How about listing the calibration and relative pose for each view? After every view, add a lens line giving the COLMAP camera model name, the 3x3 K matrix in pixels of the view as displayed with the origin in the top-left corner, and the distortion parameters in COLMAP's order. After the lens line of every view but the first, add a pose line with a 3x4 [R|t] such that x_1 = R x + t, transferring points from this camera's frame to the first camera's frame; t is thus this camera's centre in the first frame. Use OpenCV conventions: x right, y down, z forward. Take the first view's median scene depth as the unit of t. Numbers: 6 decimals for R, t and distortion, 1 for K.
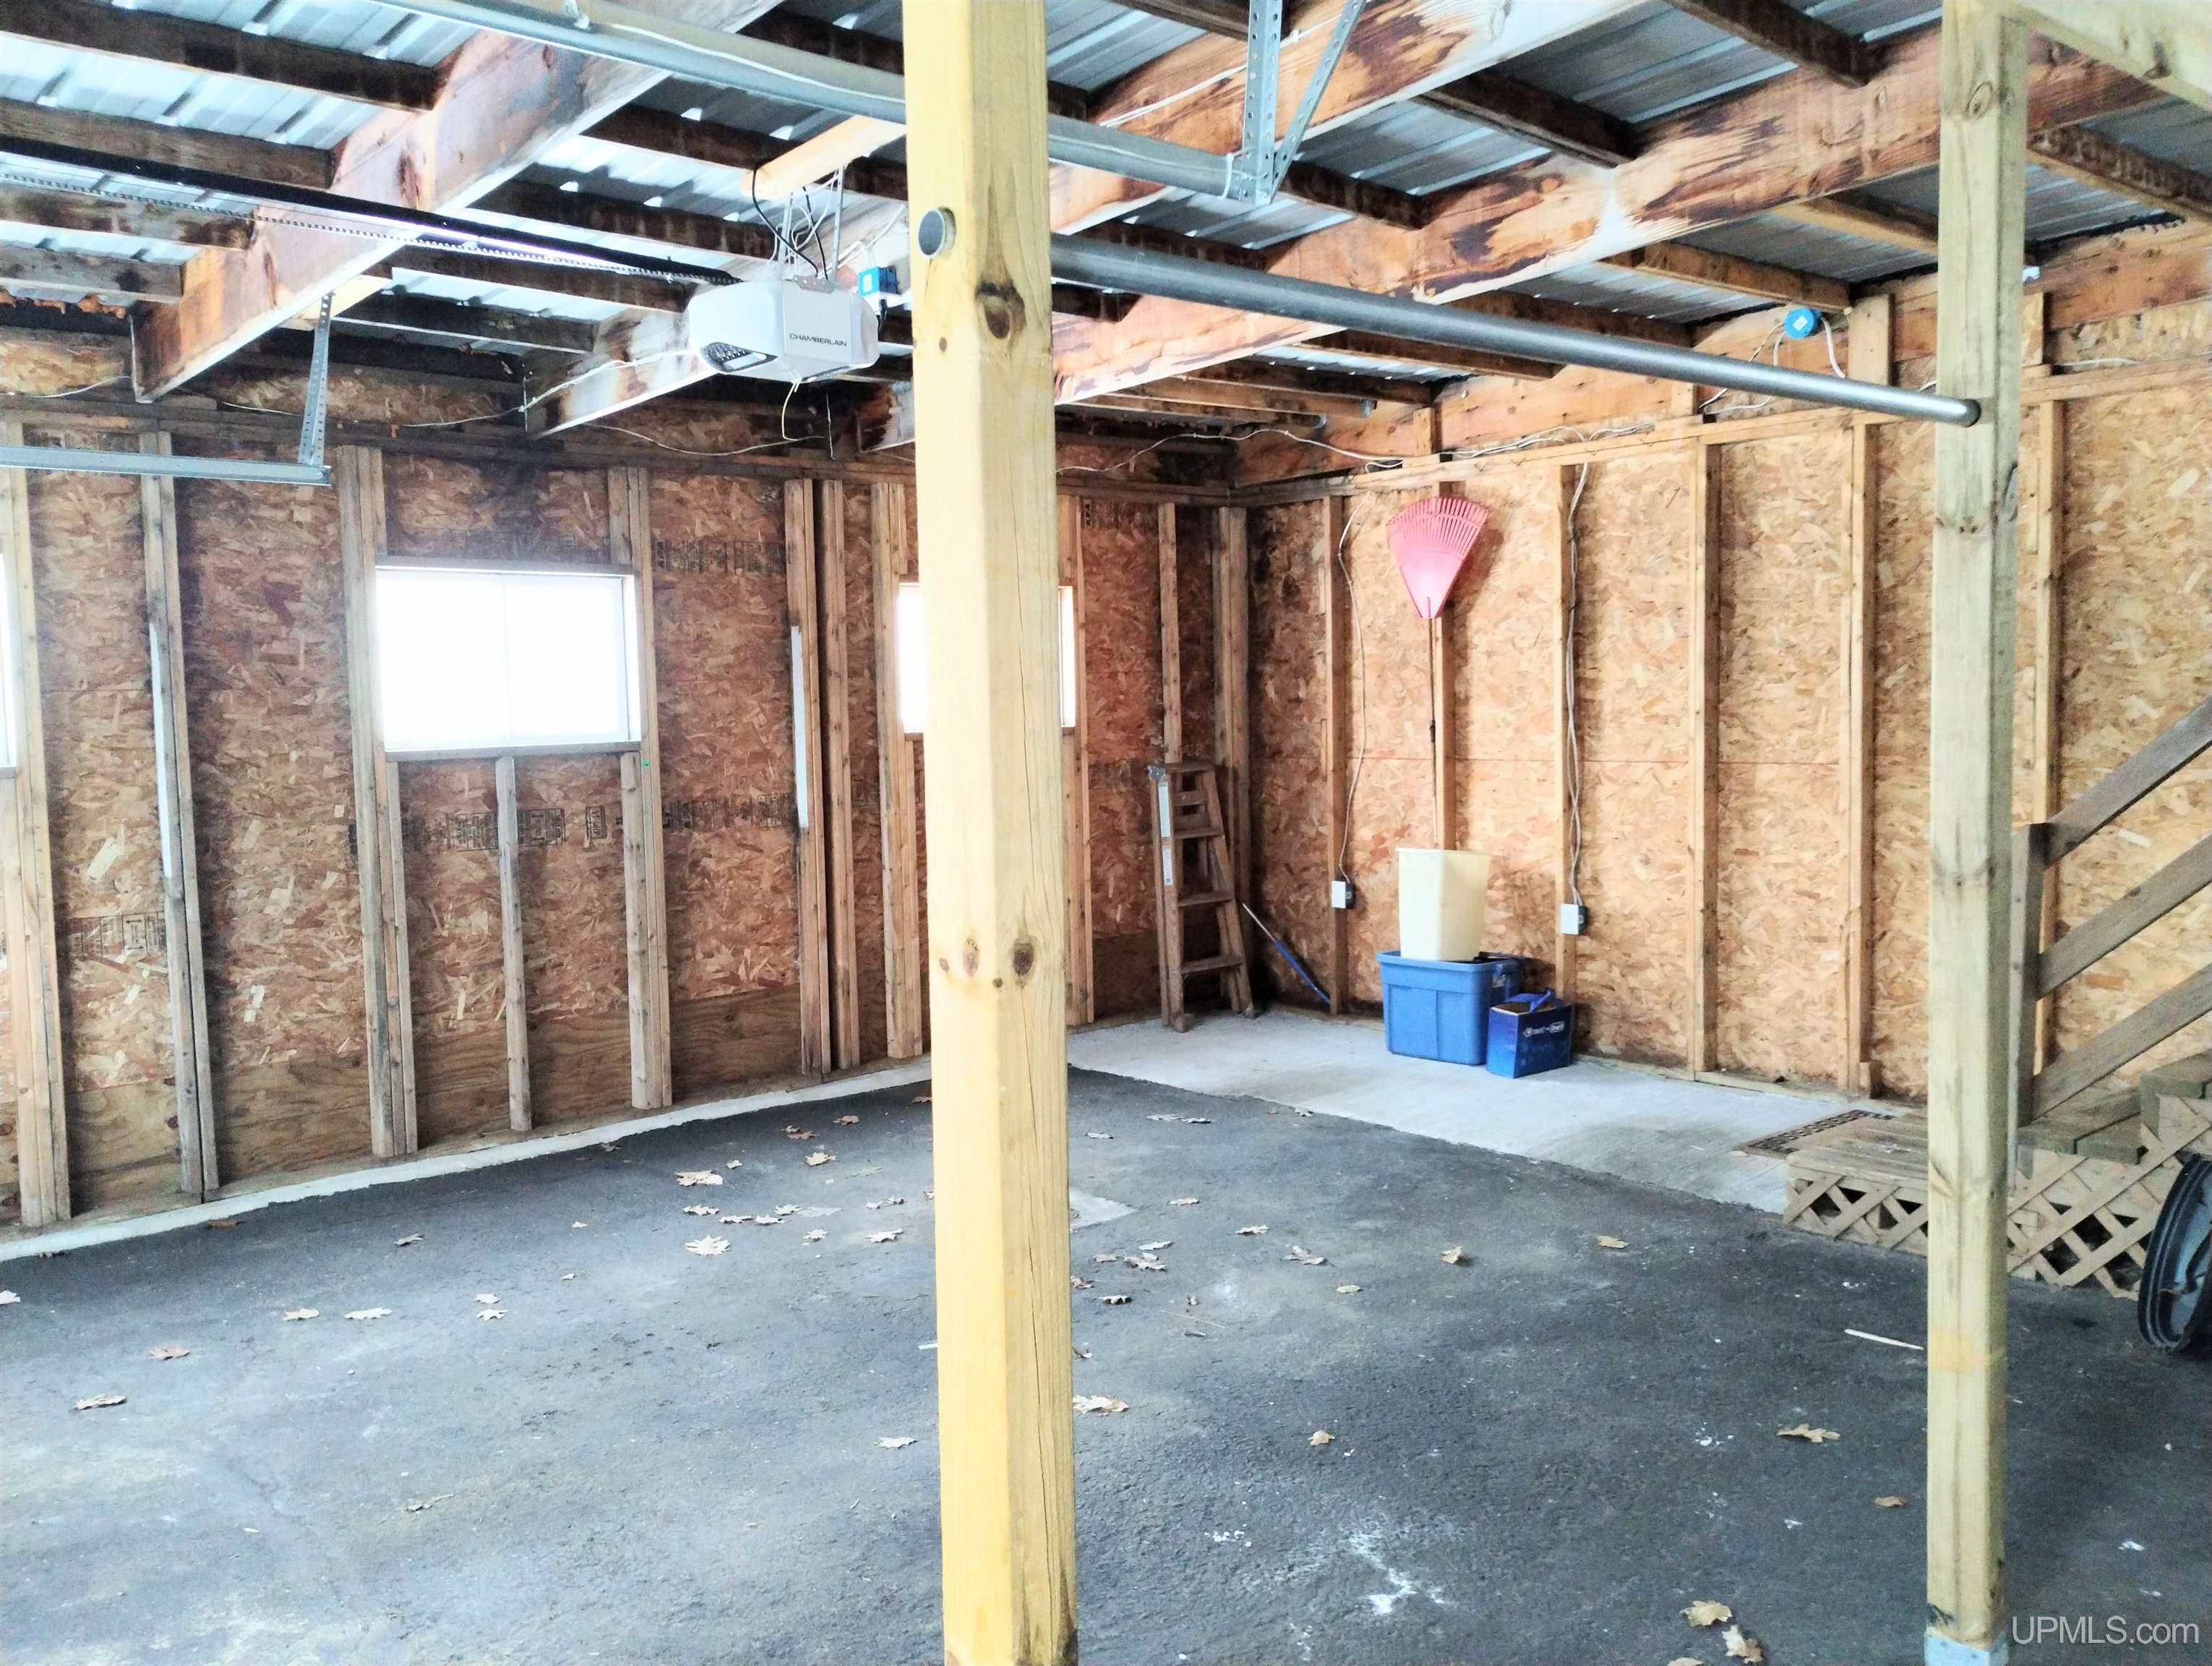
lens RADIAL K [[1840.7, 0, 1106.0], [0, 1840.7, 833.0], [0, 0, 1]] dist [0.052762, -0.055911]
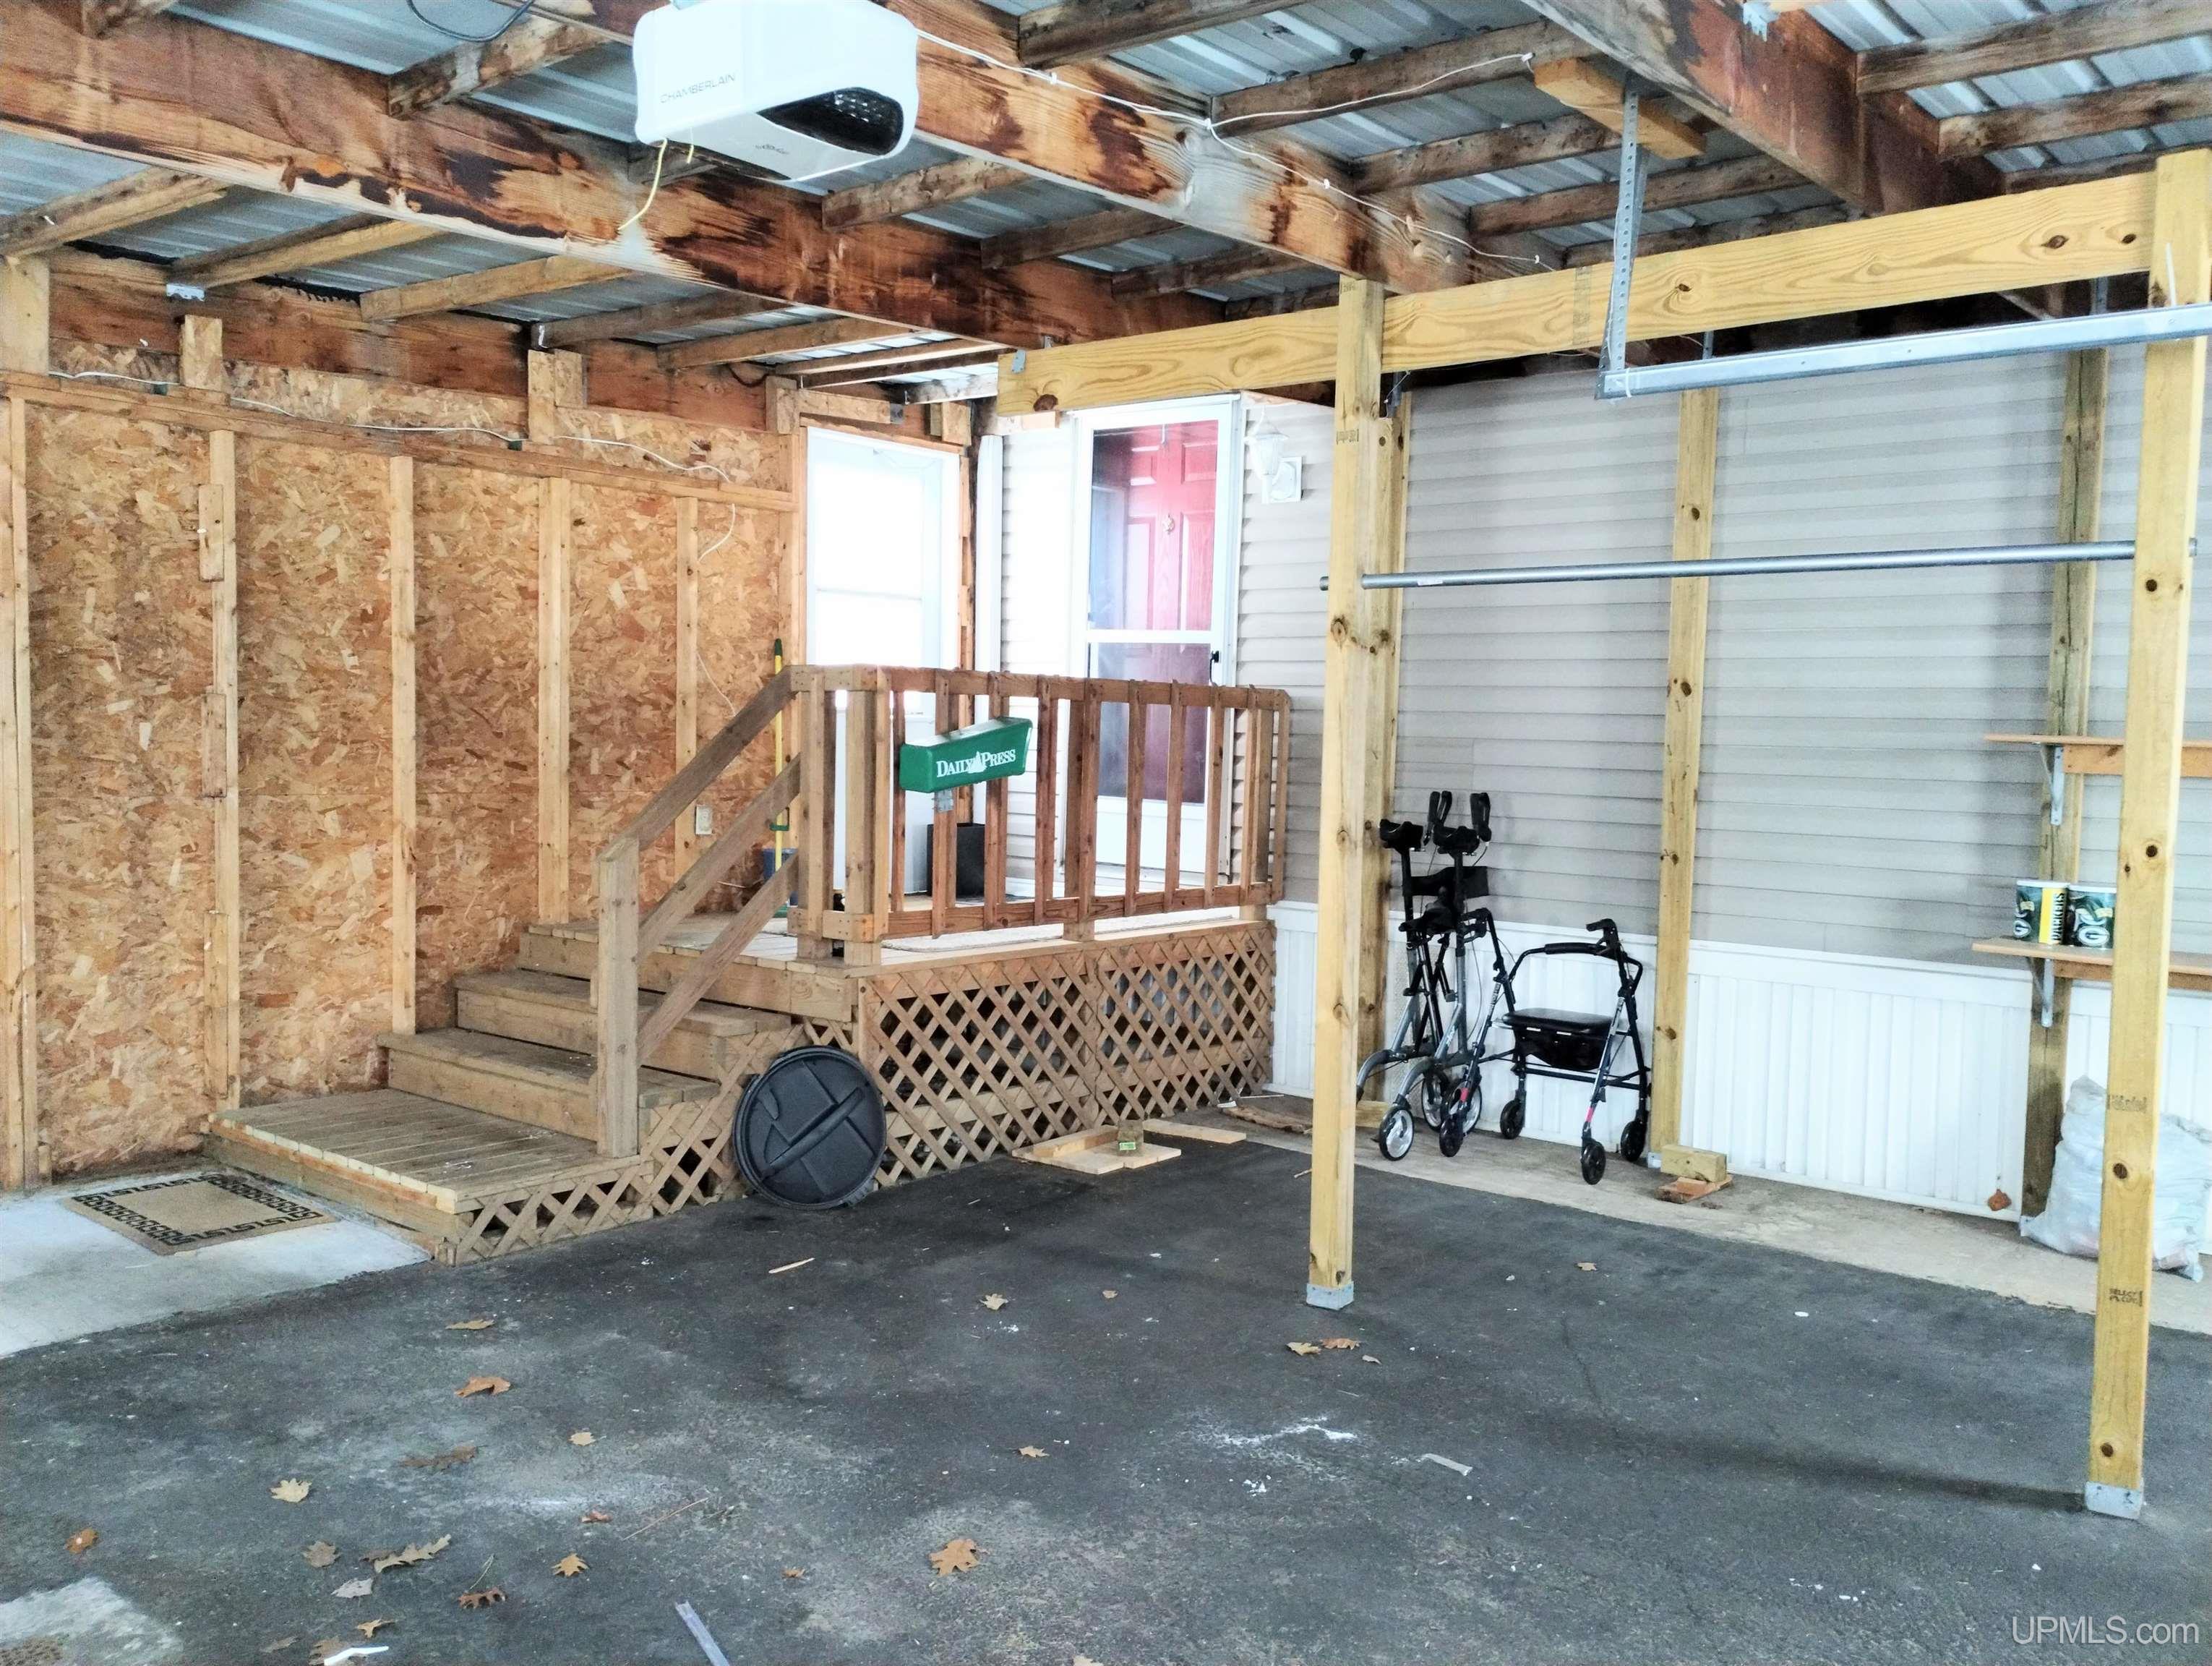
lens RADIAL K [[1840.7, 0, 1106.0], [0, 1840.7, 833.0], [0, 0, 1]] dist [0.052762, -0.055911]
pose [[-0.190676, -0.032525, 0.981114, -0.669037], [0.050334, 0.997812, 0.042861, -0.040925], [-0.980362, 0.057556, -0.188622, 0.862998]]
